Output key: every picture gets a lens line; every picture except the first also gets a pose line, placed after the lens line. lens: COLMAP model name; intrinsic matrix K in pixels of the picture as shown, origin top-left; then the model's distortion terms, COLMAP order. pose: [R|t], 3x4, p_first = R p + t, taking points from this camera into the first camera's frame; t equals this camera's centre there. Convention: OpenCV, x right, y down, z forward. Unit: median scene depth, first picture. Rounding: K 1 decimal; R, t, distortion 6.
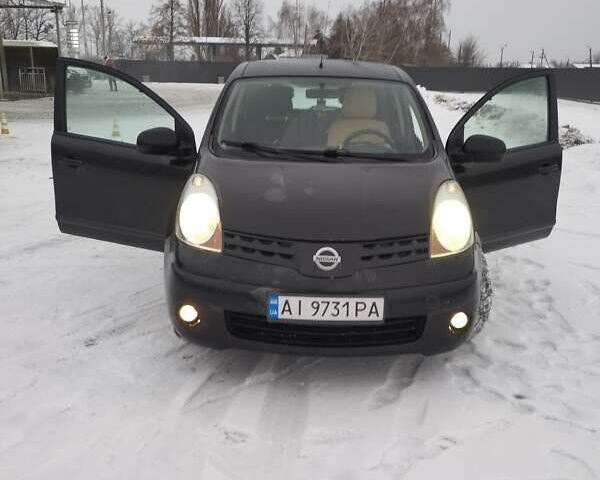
lens RADIAL K [[656.3, 0, 287.6], [0, 656.3, 233.1], [0, 0, 1]] dist [0.039625, 0.000000]
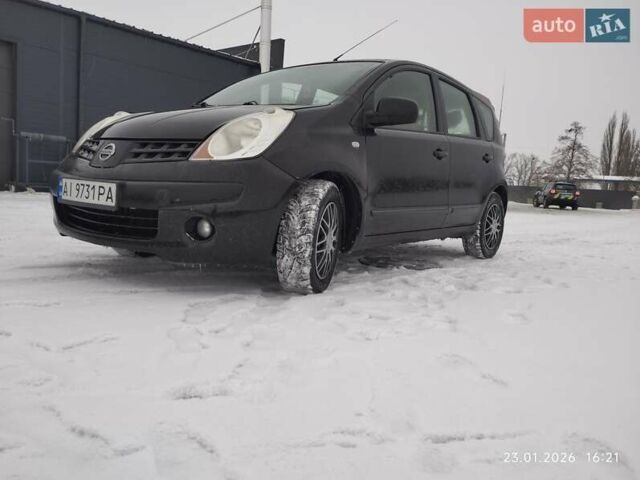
lens RADIAL K [[522.6, 0, 319.9], [0, 522.6, 235.3], [0, 0, 1]] dist [0.040662, -0.006788]
pose [[0.809272, 0.098088, -0.579187, 0.860171], [-0.197107, 0.974142, -0.110433, 0.199138], [0.553378, 0.203532, 0.807680, 0.512882]]
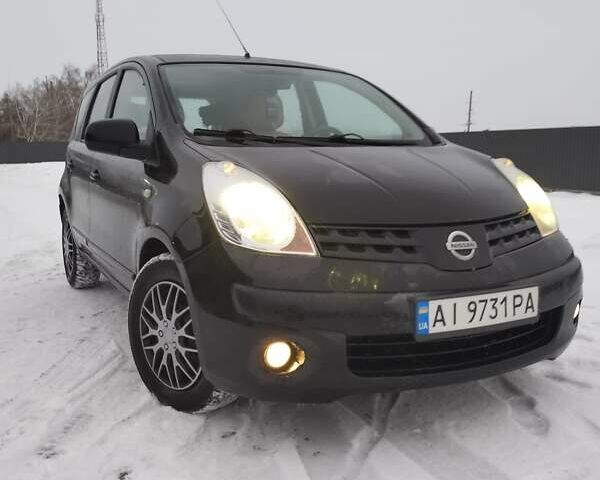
lens RADIAL K [[656.3, 0, 296.3], [0, 656.3, 239.2], [0, 0, 1]] dist [0.039625, 0.000000]
pose [[0.881893, -0.083324, 0.464027, -0.446006], [0.134257, 0.987890, -0.077766, 0.064339], [-0.451928, 0.130880, 0.882401, 0.423076]]
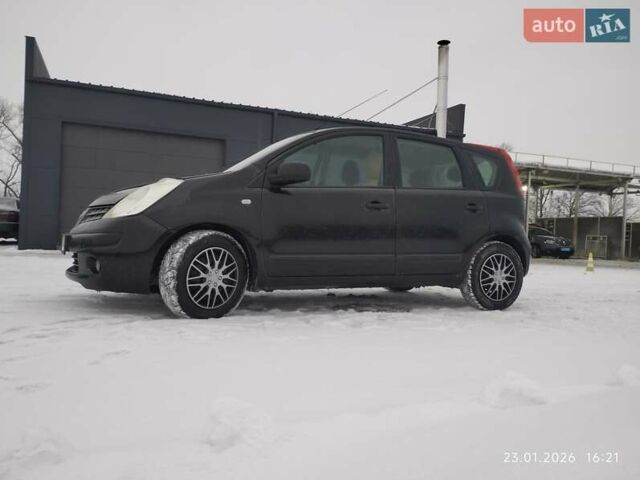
lens RADIAL K [[522.6, 0, 326.1], [0, 522.6, 241.5], [0, 0, 1]] dist [0.040662, -0.006788]
pose [[0.473096, 0.015654, -0.880872, 1.485163], [-0.250229, 0.961053, -0.117314, 0.099053], [0.844728, 0.275920, 0.458587, 0.924935]]
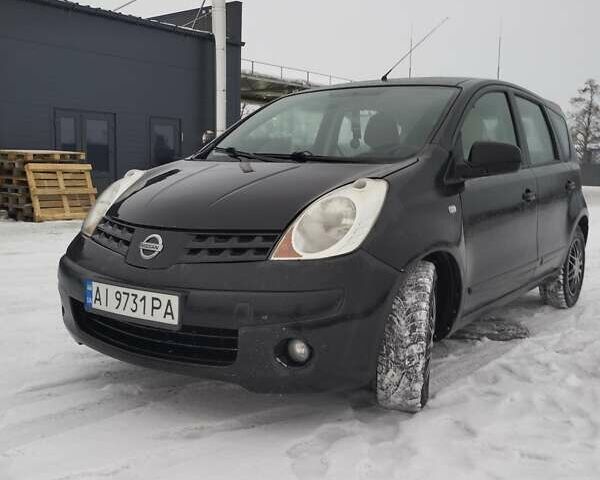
lens RADIAL K [[656.3, 0, 303.1], [0, 656.3, 239.6], [0, 0, 1]] dist [0.039625, 0.000000]
pose [[0.834145, 0.062197, -0.548027, 0.681641], [-0.143214, 0.983965, -0.106312, 0.091507], [0.532627, 0.167165, 0.829677, 0.396827]]
